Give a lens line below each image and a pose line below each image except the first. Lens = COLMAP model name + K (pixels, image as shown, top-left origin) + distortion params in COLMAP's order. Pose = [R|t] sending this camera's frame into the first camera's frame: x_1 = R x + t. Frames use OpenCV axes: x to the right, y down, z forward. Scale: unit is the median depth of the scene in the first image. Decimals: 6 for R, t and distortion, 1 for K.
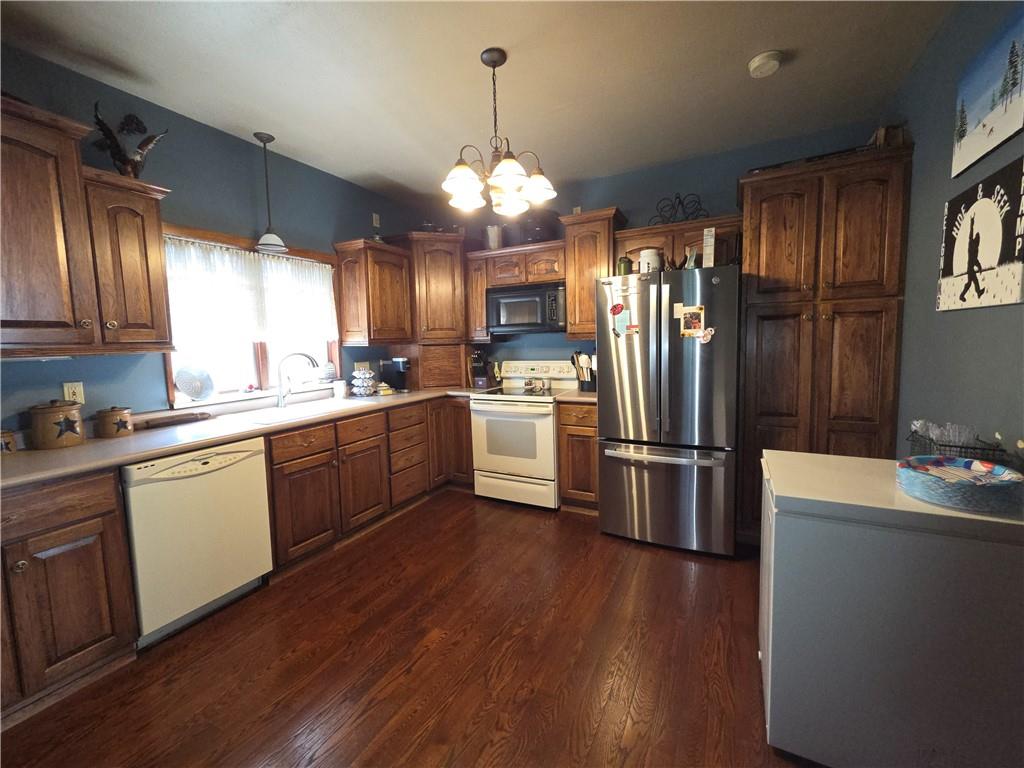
lens RADIAL K [[419.5, 0, 505.4], [0, 419.5, 379.0], [0, 0, 1]] dist [0.007210, 0.000622]
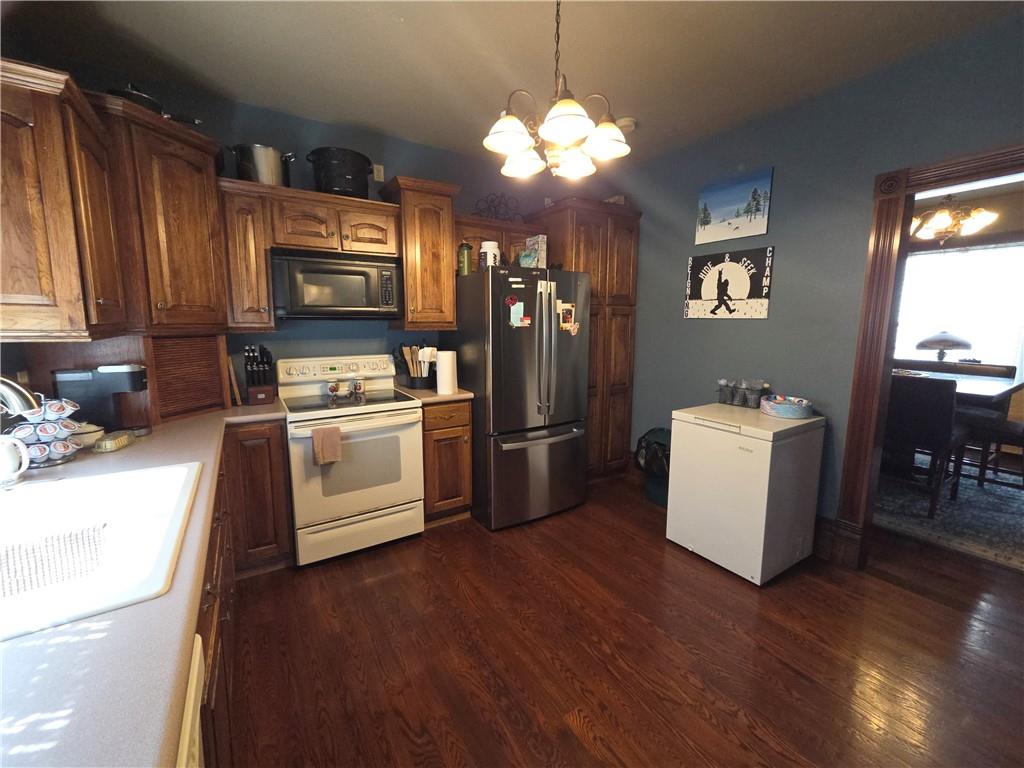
lens RADIAL K [[419.5, 0, 506.7], [0, 419.5, 380.1], [0, 0, 1]] dist [0.007210, 0.000622]
pose [[0.494146, -0.098264, 0.863808, -0.510790], [0.063629, 0.995015, 0.076790, -0.048061], [-0.867047, 0.017018, 0.497935, 0.441032]]
